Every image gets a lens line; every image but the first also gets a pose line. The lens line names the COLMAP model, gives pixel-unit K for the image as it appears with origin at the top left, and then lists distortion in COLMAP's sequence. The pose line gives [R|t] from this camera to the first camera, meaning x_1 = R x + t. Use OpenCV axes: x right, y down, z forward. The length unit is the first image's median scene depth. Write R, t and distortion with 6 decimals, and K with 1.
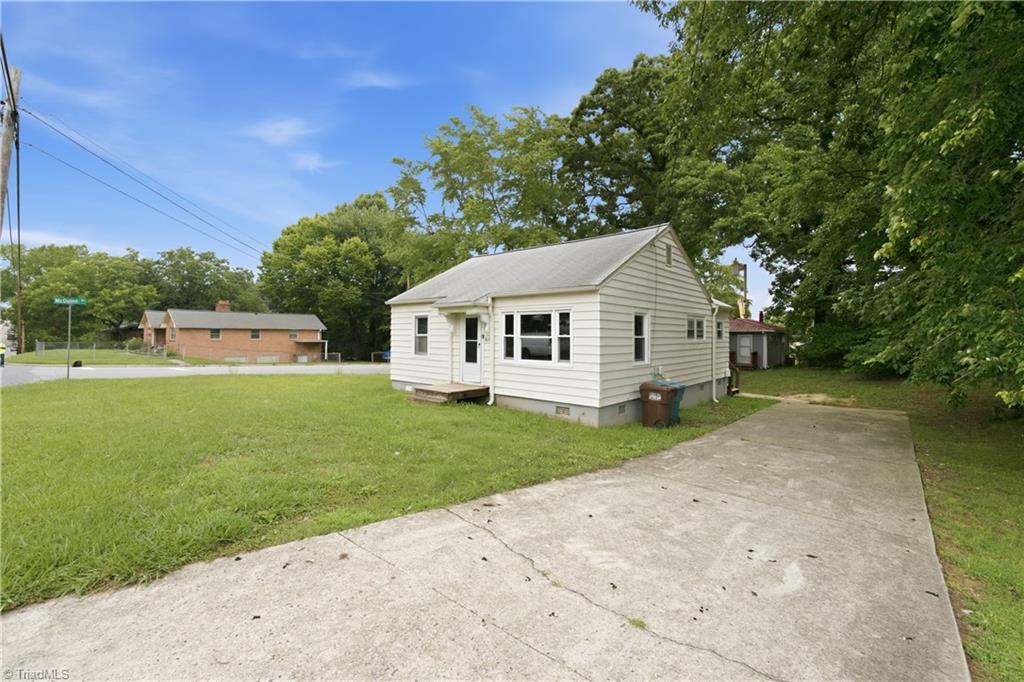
lens RADIAL K [[419.5, 0, 509.3], [0, 419.5, 337.6], [0, 0, 1]] dist [0.006345, -0.000830]
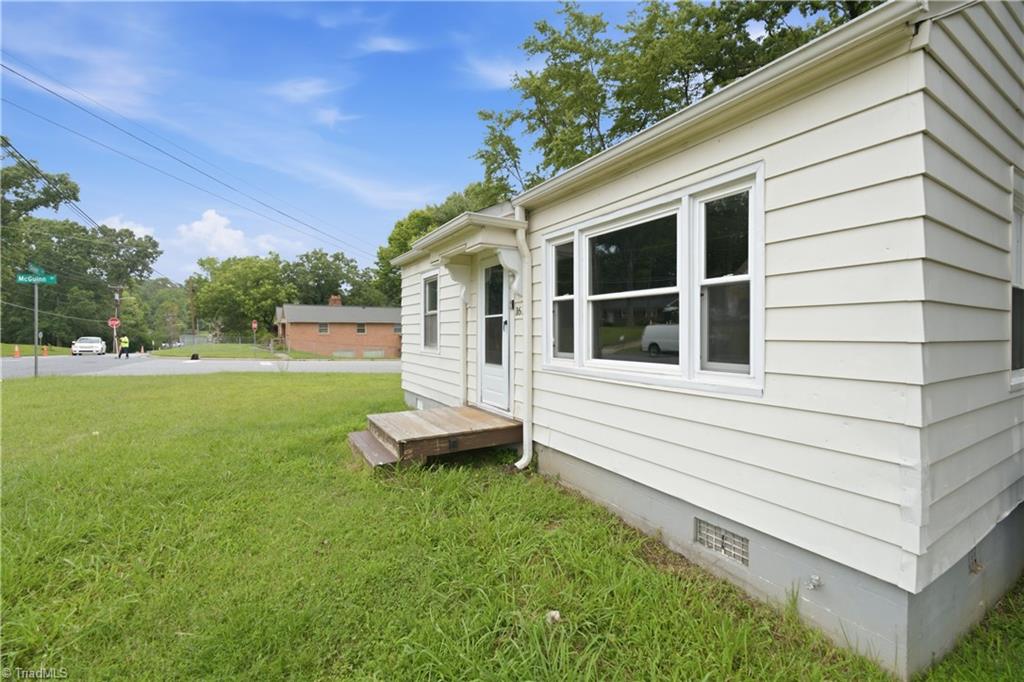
lens RADIAL K [[419.5, 0, 513.6], [0, 419.5, 335.8], [0, 0, 1]] dist [0.006345, -0.000830]
pose [[0.957309, -0.004474, -0.289032, 0.059245], [0.005648, 0.999979, 0.003230, 0.025634], [0.289011, -0.004724, 0.957314, 0.537055]]
